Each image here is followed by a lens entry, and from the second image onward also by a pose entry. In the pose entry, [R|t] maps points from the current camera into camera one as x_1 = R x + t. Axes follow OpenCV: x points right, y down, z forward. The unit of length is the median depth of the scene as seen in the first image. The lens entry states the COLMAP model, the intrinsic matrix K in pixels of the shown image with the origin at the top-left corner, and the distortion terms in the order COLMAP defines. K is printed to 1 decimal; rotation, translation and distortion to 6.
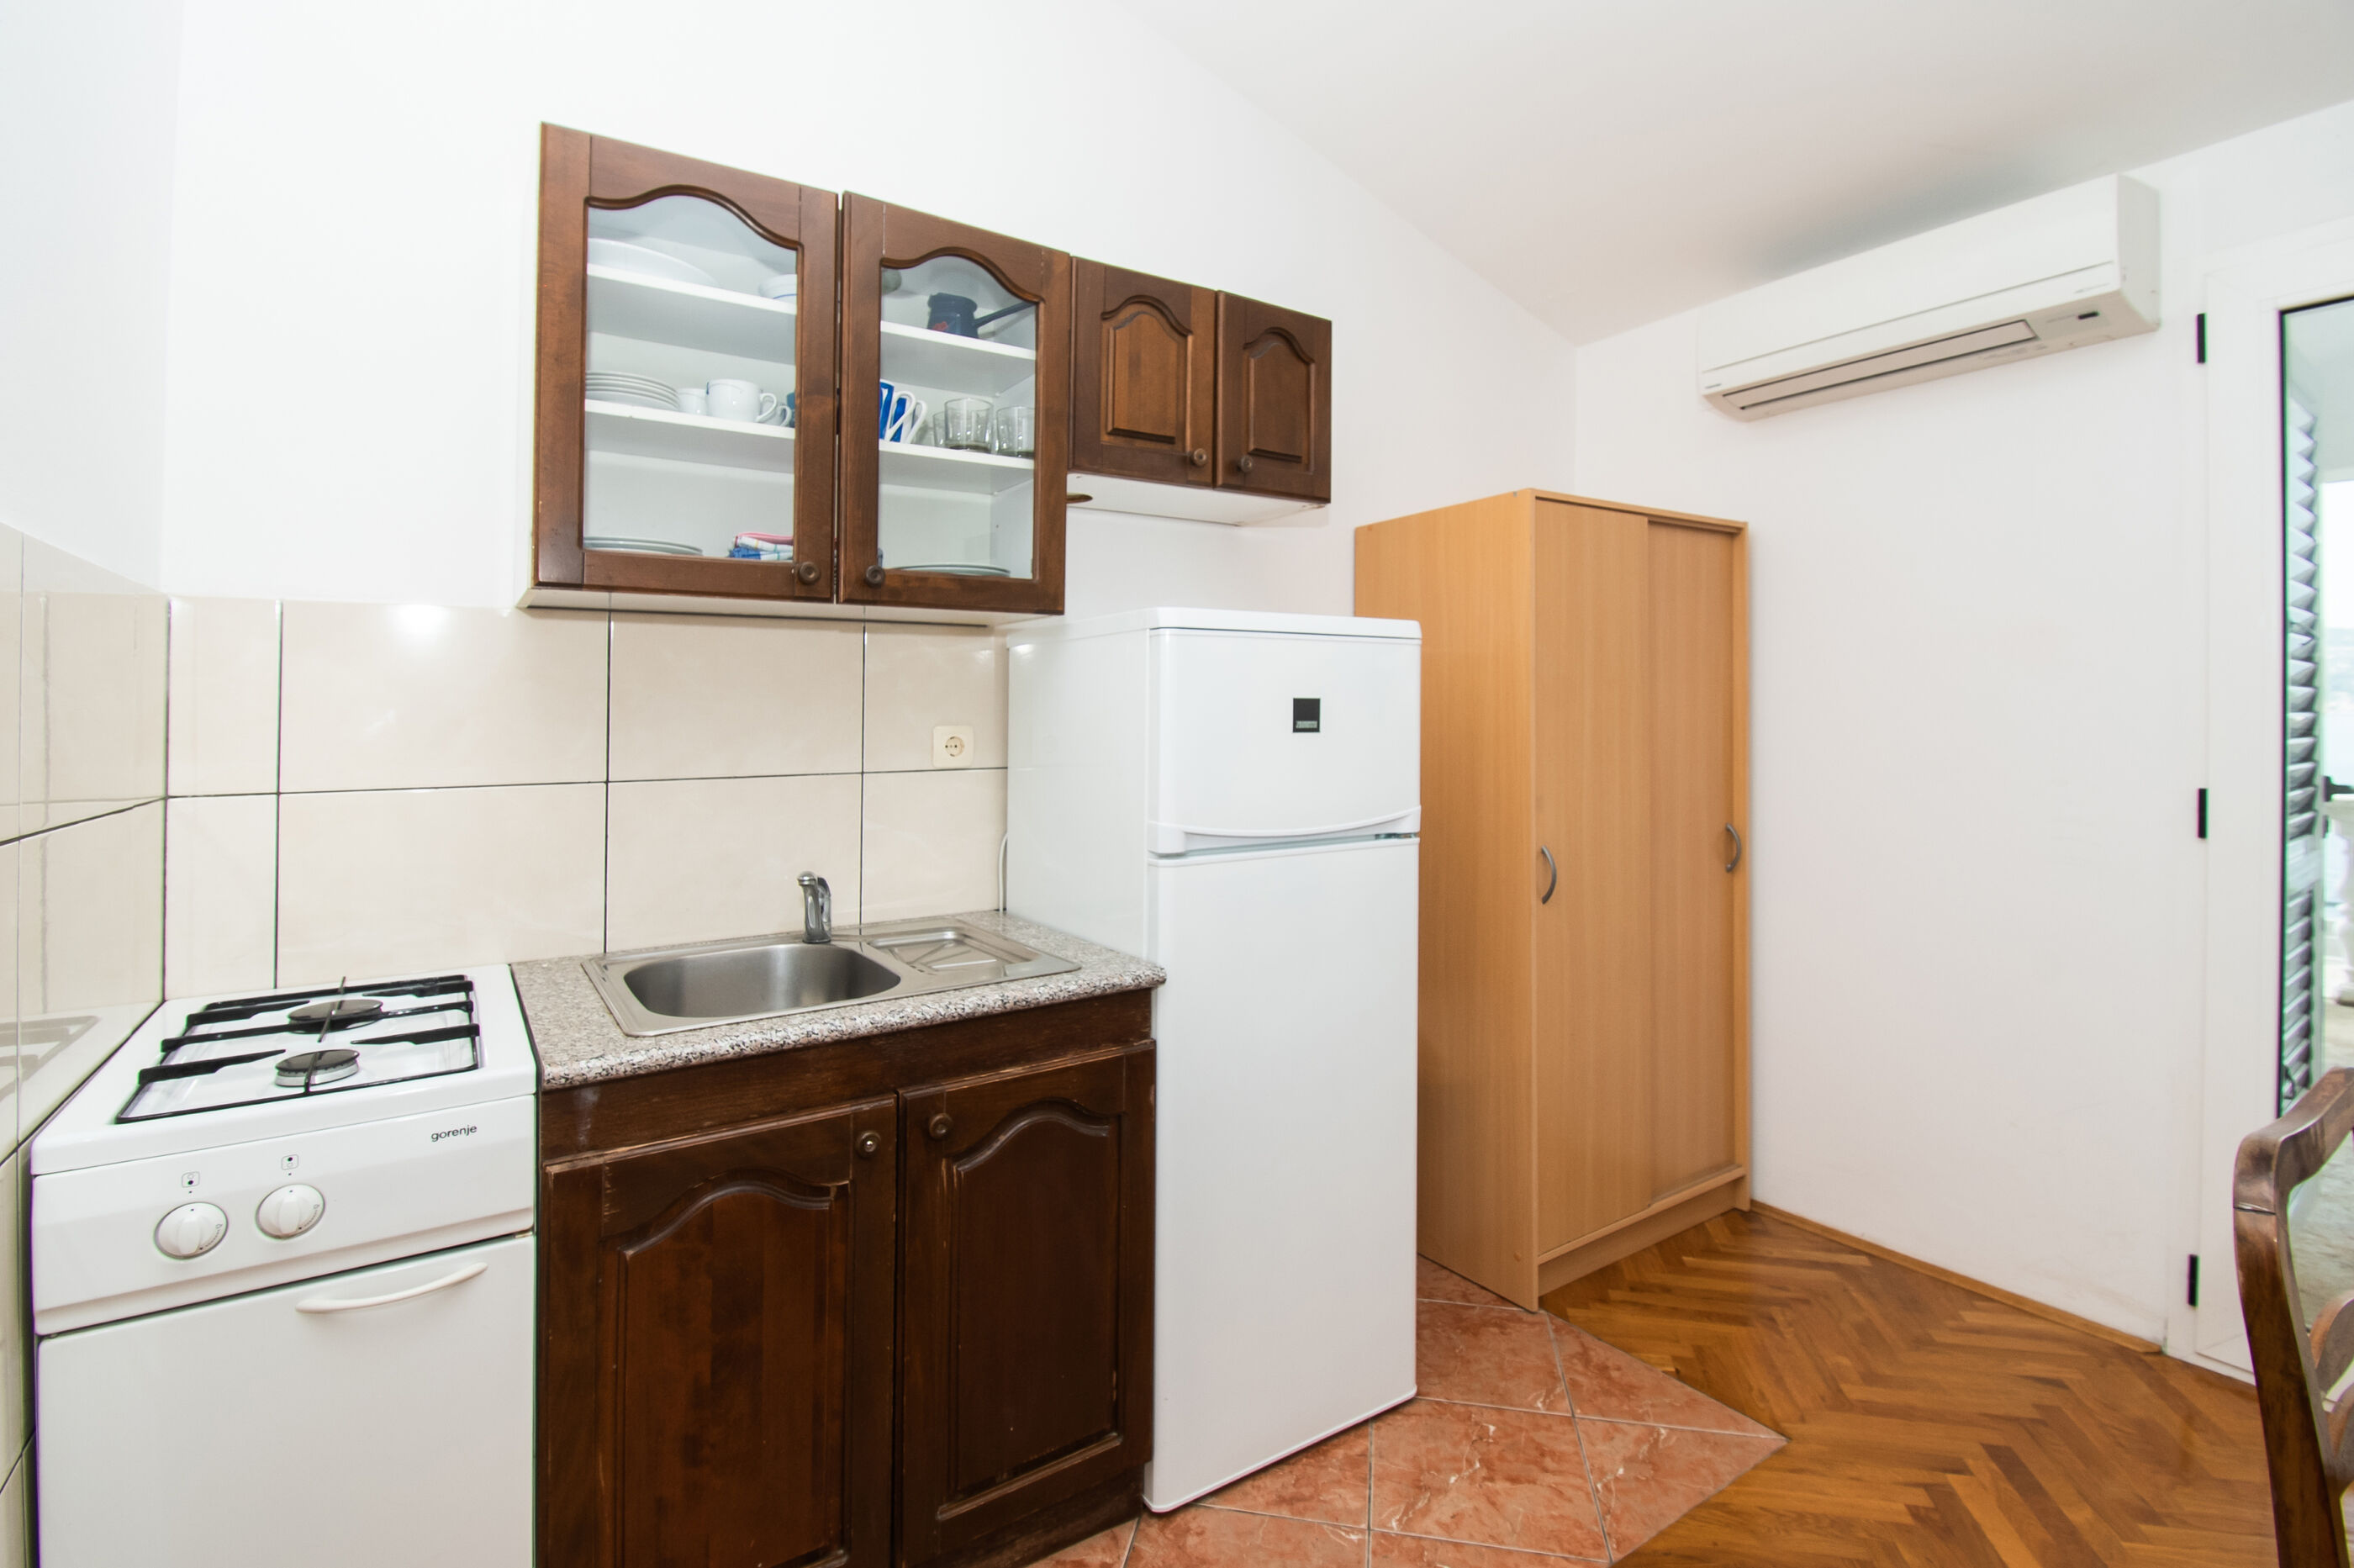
lens RADIAL K [[1024.7, 0, 1196.0], [0, 1024.7, 709.0], [0, 0, 1]] dist [0.004085, -0.009572]
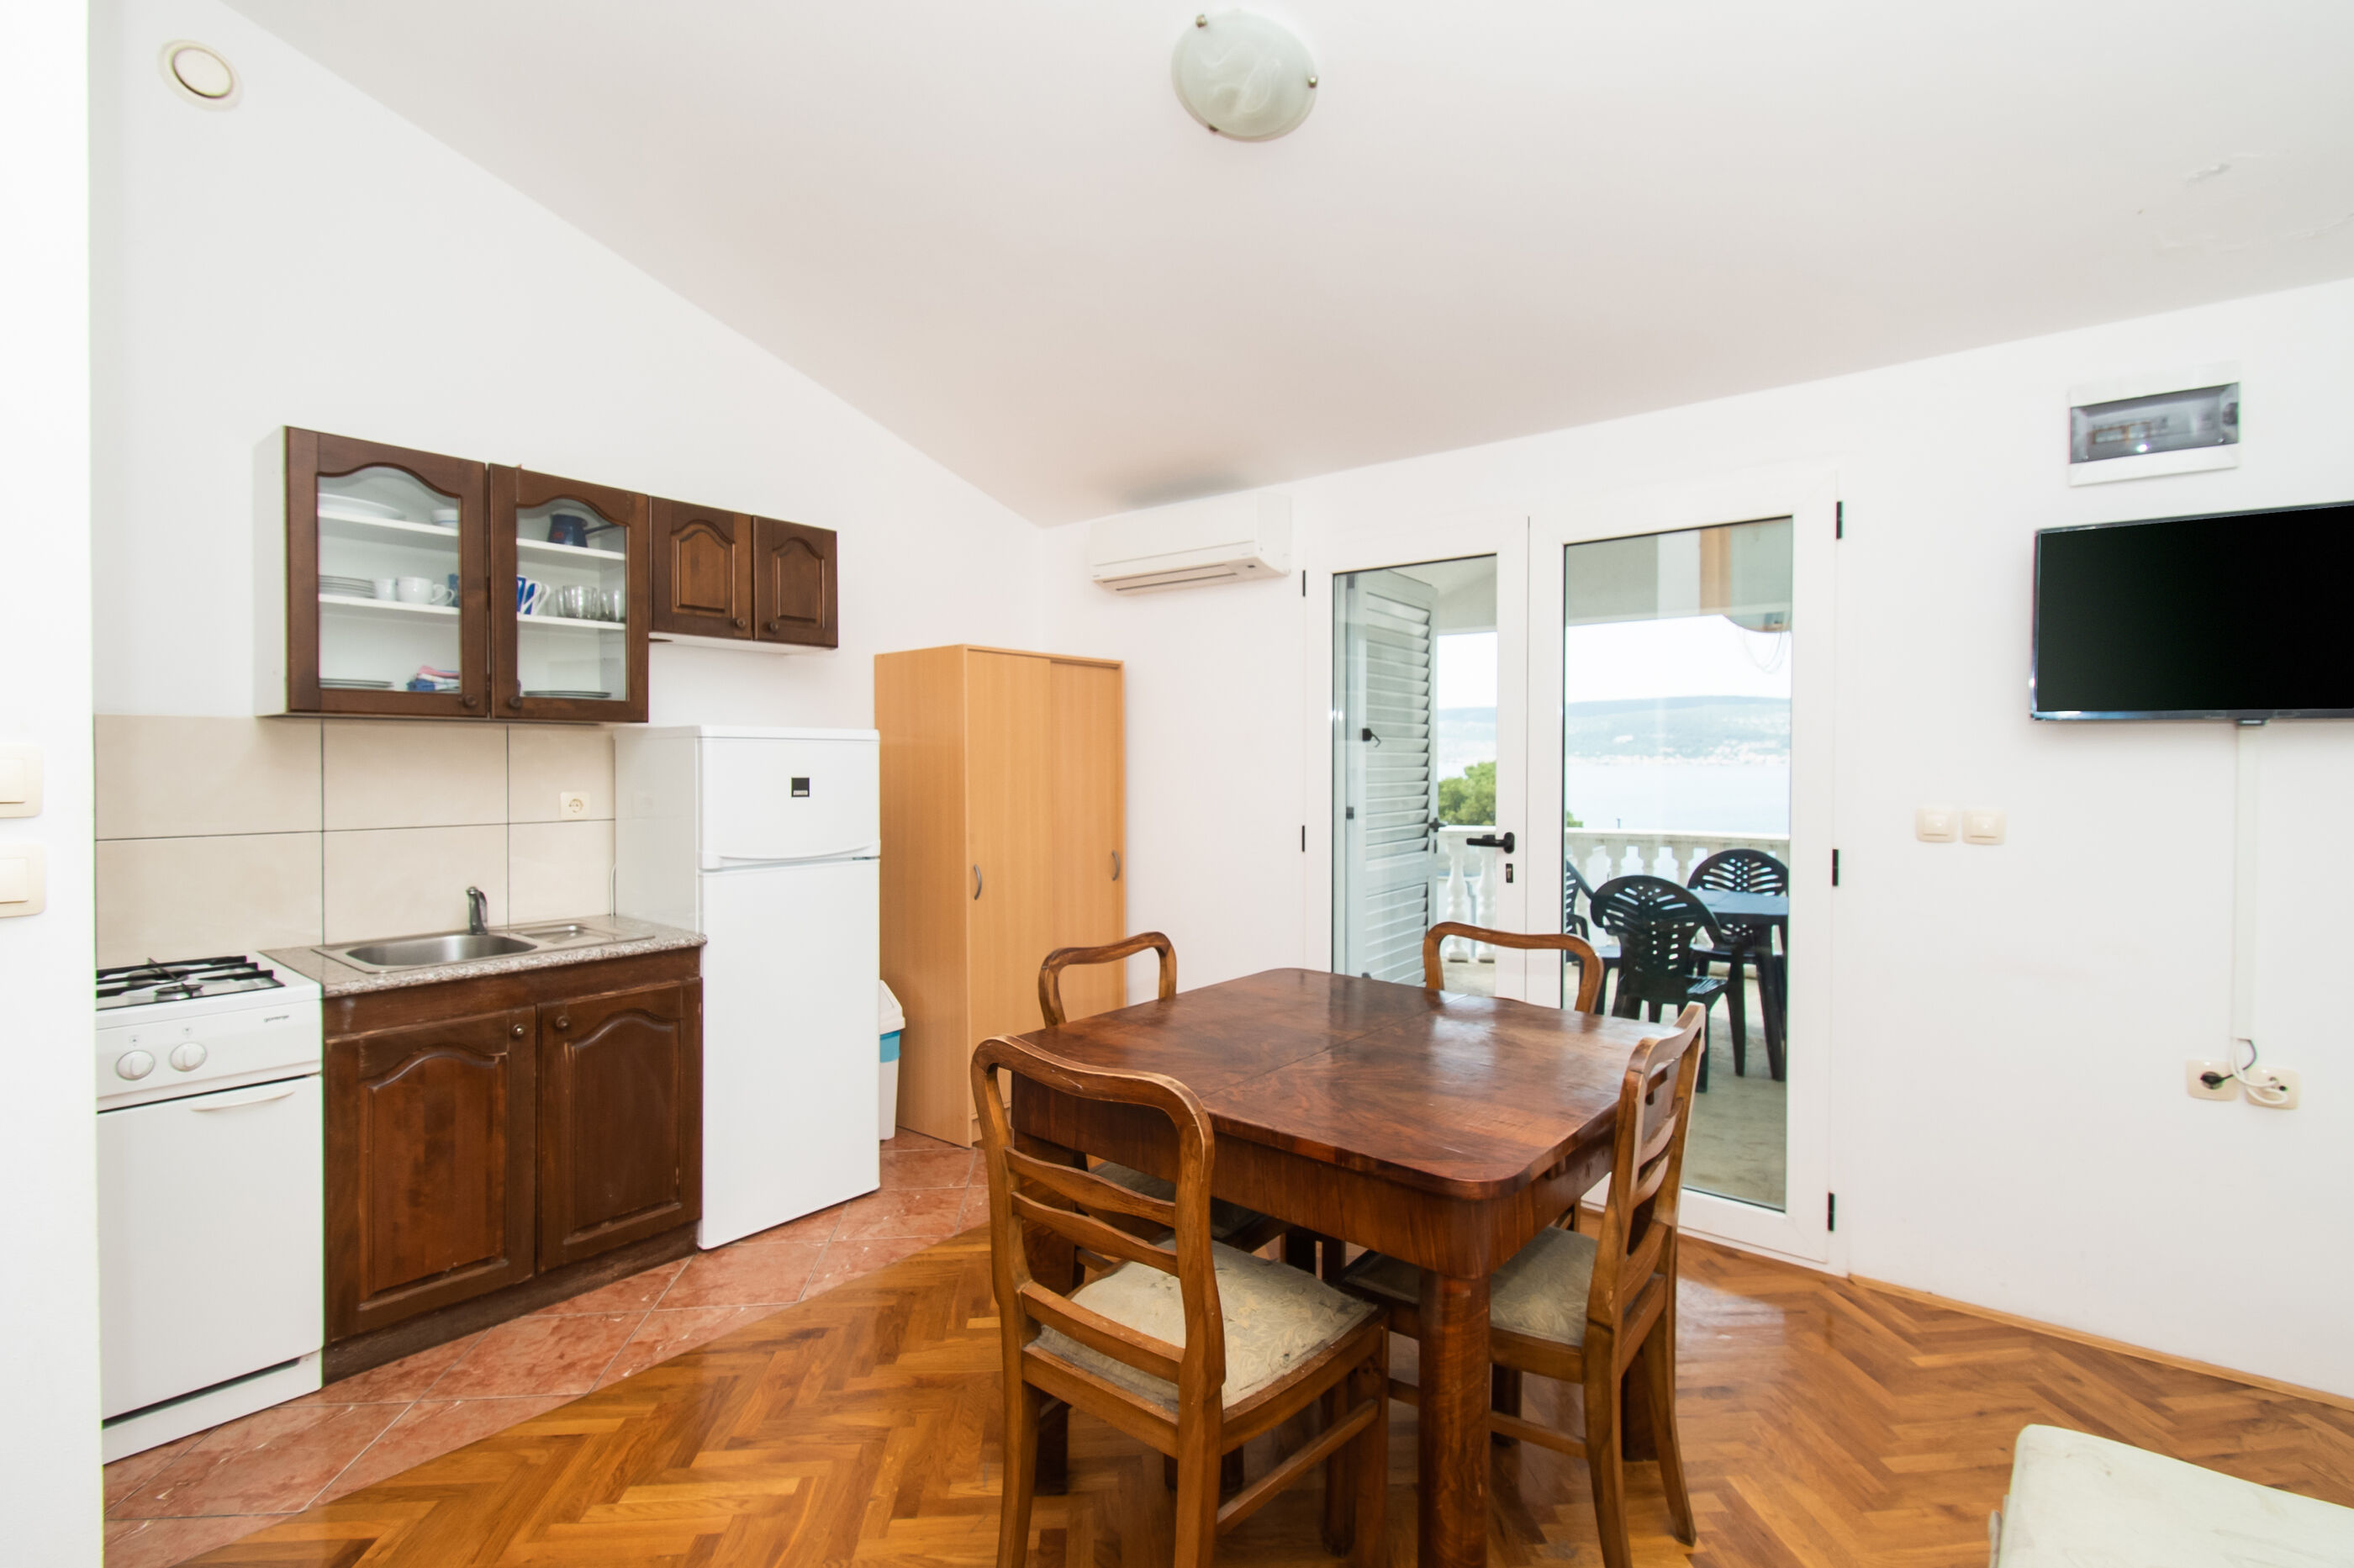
lens RADIAL K [[1122.7, 0, 1164.7], [0, 1122.7, 794.8], [0, 0, 1]] dist [0.037039, -0.038200]
pose [[0.974856, -0.003693, 0.222804, 0.276382], [-0.006131, 0.999040, 0.043384, -0.065415], [-0.222751, -0.043659, 0.973897, -0.938790]]
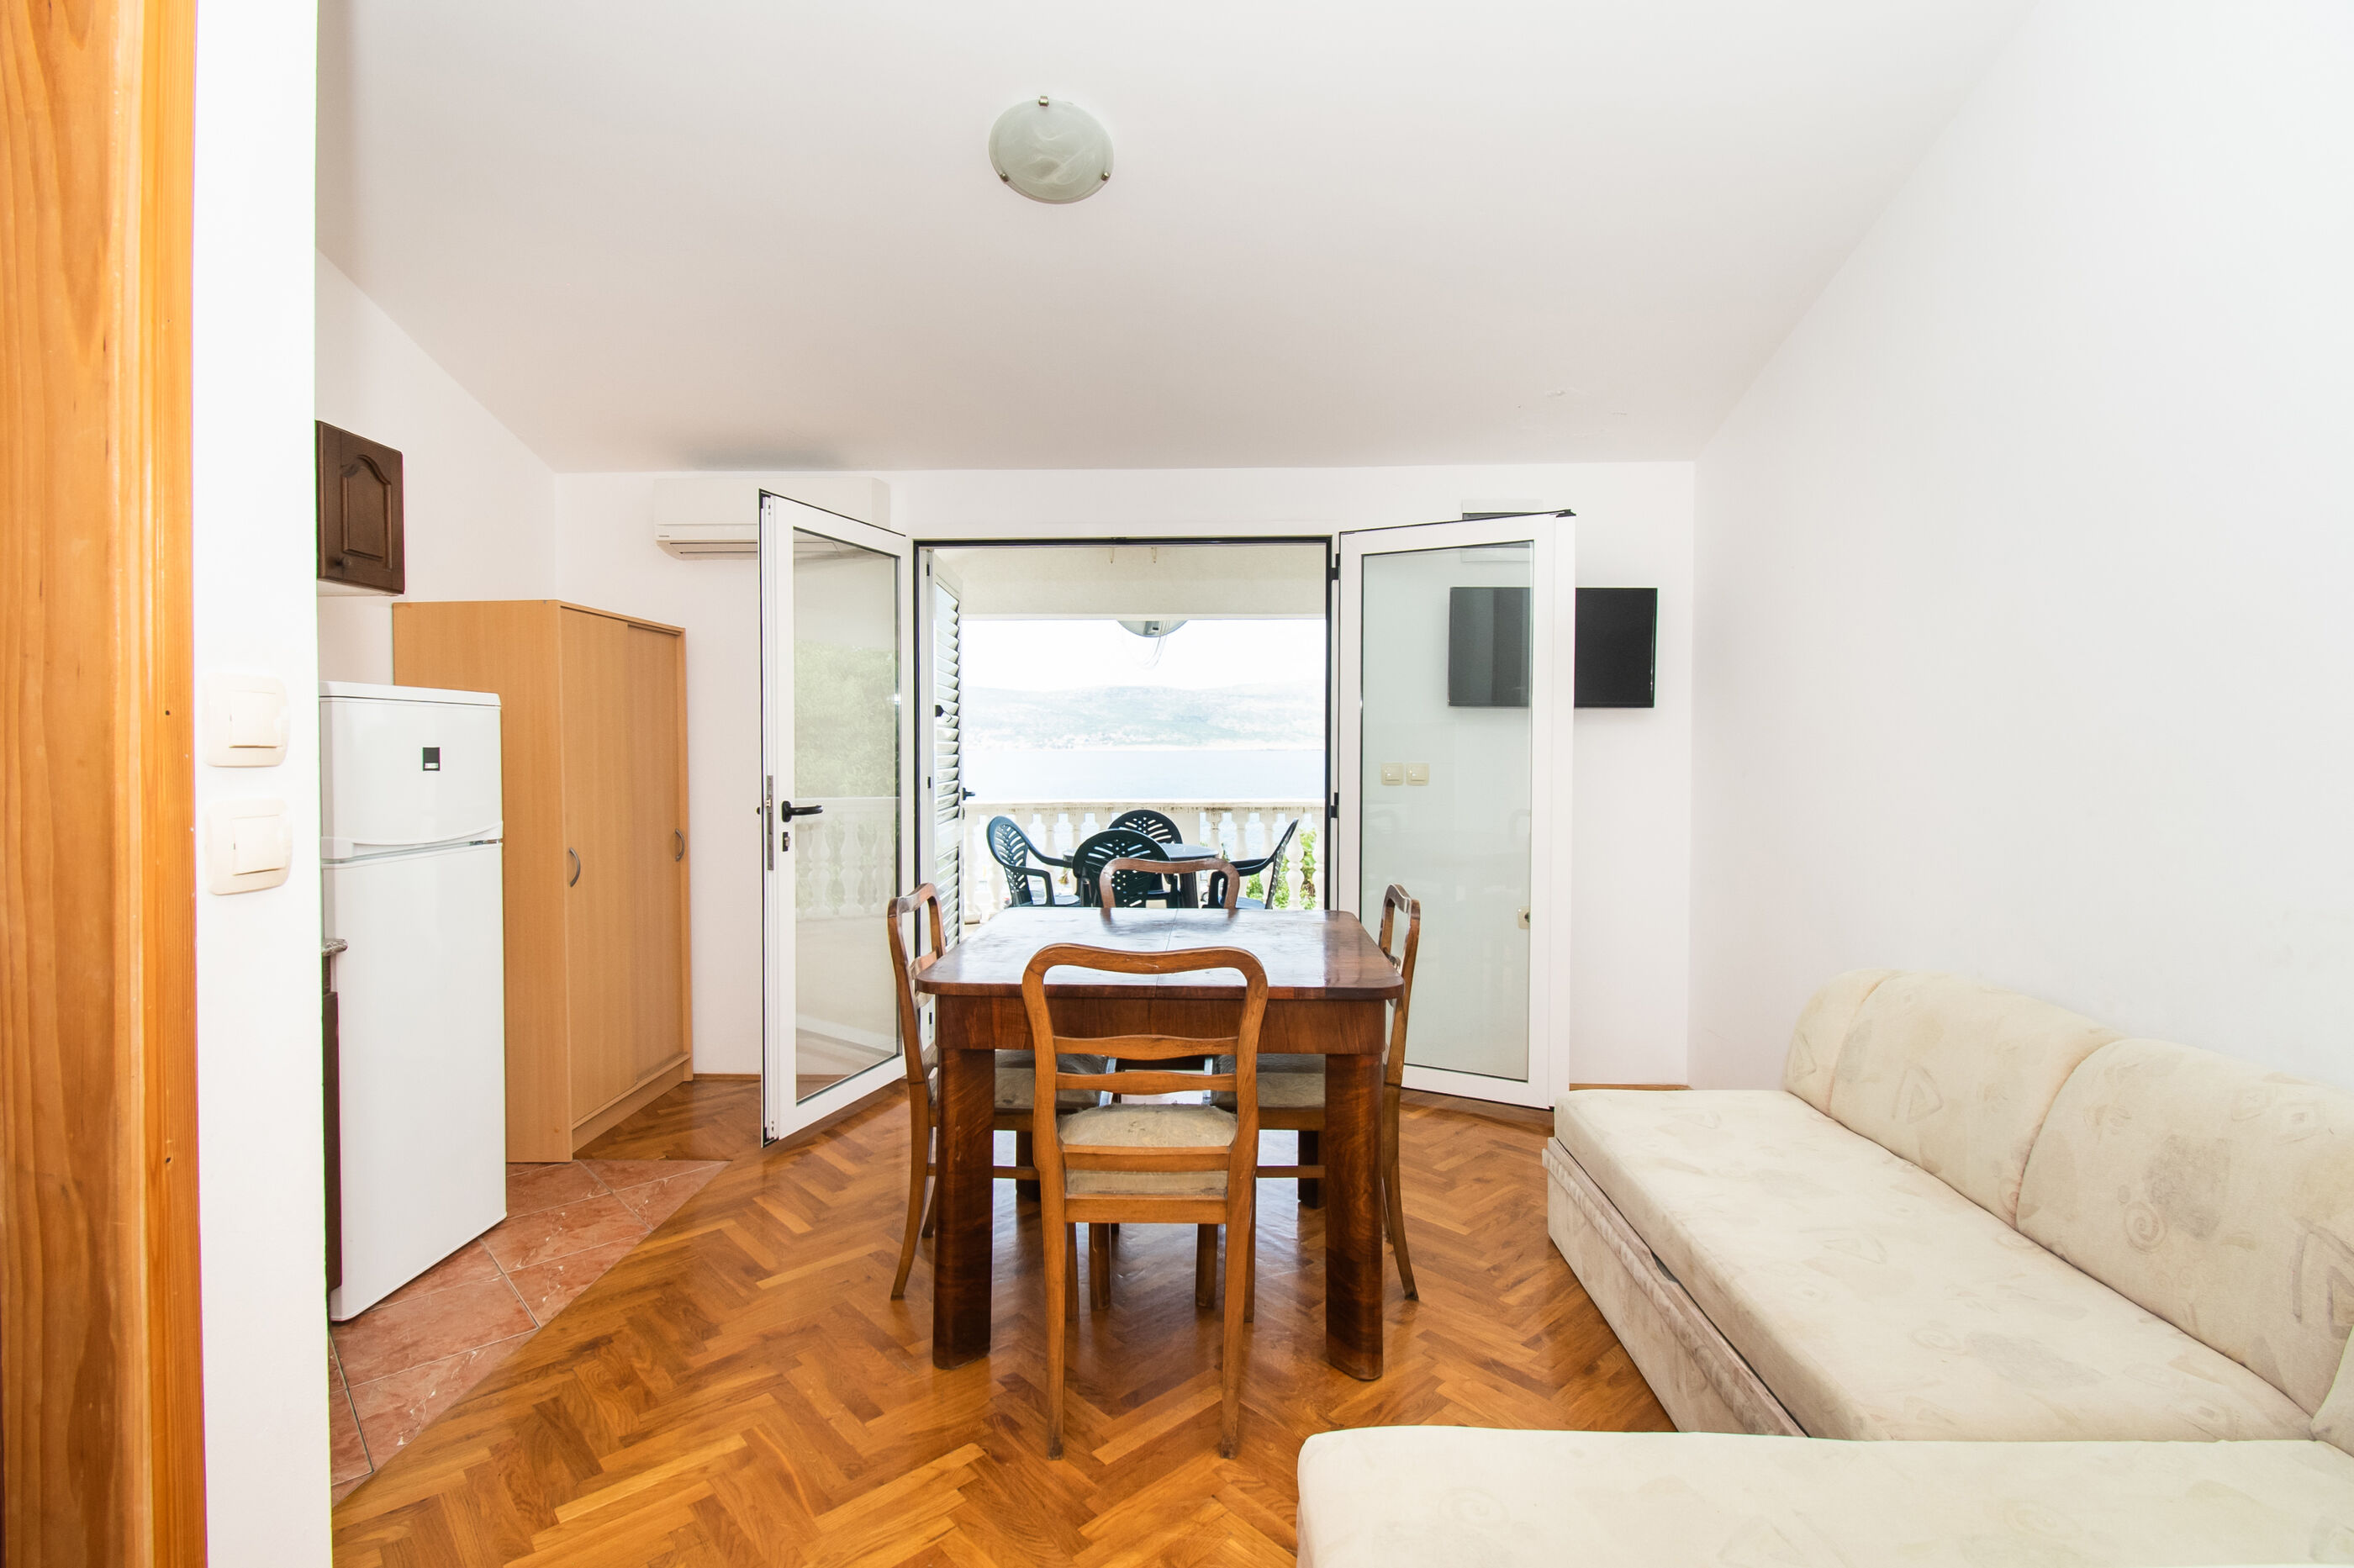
lens RADIAL K [[1218.8, 0, 1120.3], [0, 1218.8, 815.7], [0, 0, 1]] dist [0.003873, 0.000092]
pose [[0.618229, -0.040768, 0.784940, -0.630490], [-0.008674, 0.998239, 0.058678, -0.023256], [-0.785950, -0.043086, 0.616787, -0.802709]]
